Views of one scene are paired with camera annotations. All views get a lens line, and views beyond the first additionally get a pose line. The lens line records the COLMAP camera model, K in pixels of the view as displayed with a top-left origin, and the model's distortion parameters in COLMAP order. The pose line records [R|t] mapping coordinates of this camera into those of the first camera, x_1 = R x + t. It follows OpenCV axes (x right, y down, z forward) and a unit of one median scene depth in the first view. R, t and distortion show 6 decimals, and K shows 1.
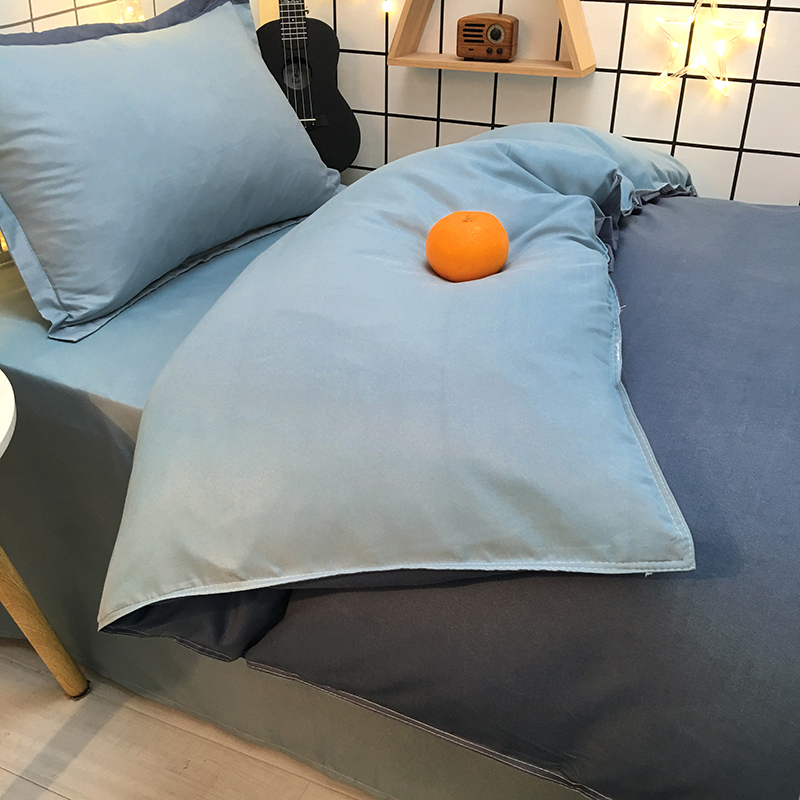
lens RADIAL K [[901.6, 0, 398.1], [0, 901.6, 383.3], [0, 0, 1]] dist [0.086245, -0.149542]
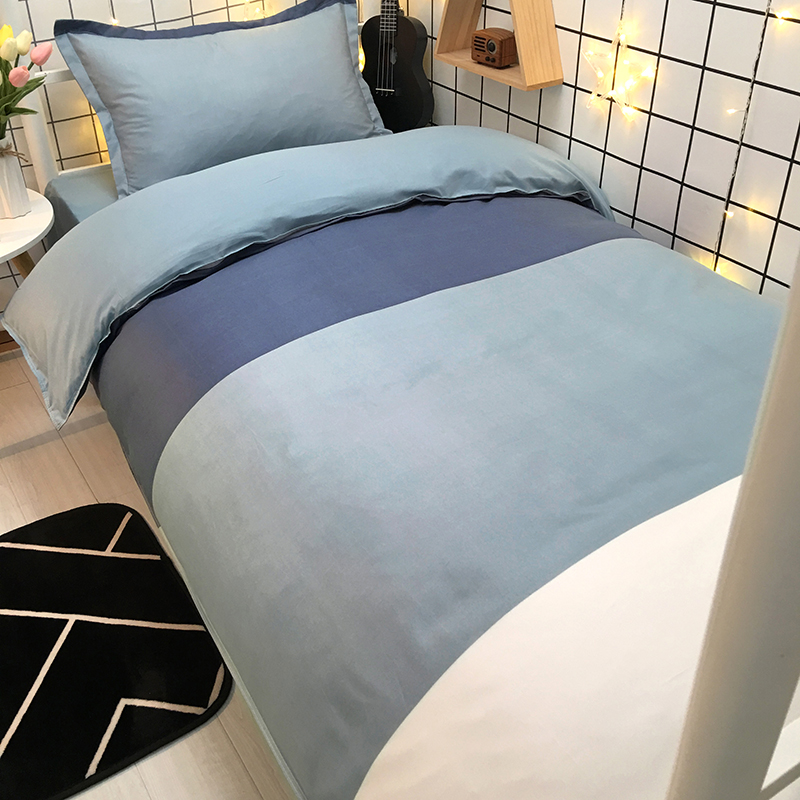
lens RADIAL K [[901.6, 0, 398.1], [0, 901.6, 383.3], [0, 0, 1]] dist [0.086245, -0.149542]
pose [[0.841204, 0.278669, -0.463379, 0.798082], [-0.222928, 0.959483, 0.172321, -0.122587], [0.492625, -0.041657, 0.869244, -0.249403]]
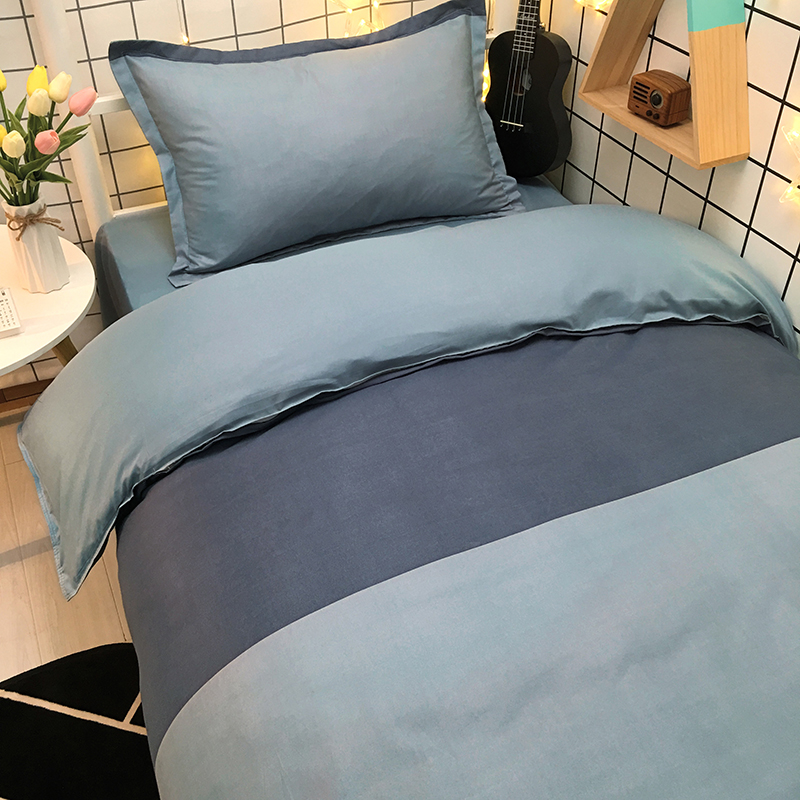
lens RADIAL K [[901.6, 0, 398.1], [0, 901.6, 383.3], [0, 0, 1]] dist [0.086245, -0.149542]
pose [[0.760393, 0.395608, -0.515070, 0.577803], [-0.280142, 0.915287, 0.289430, -0.332176], [0.585938, -0.075788, 0.806804, -0.009344]]
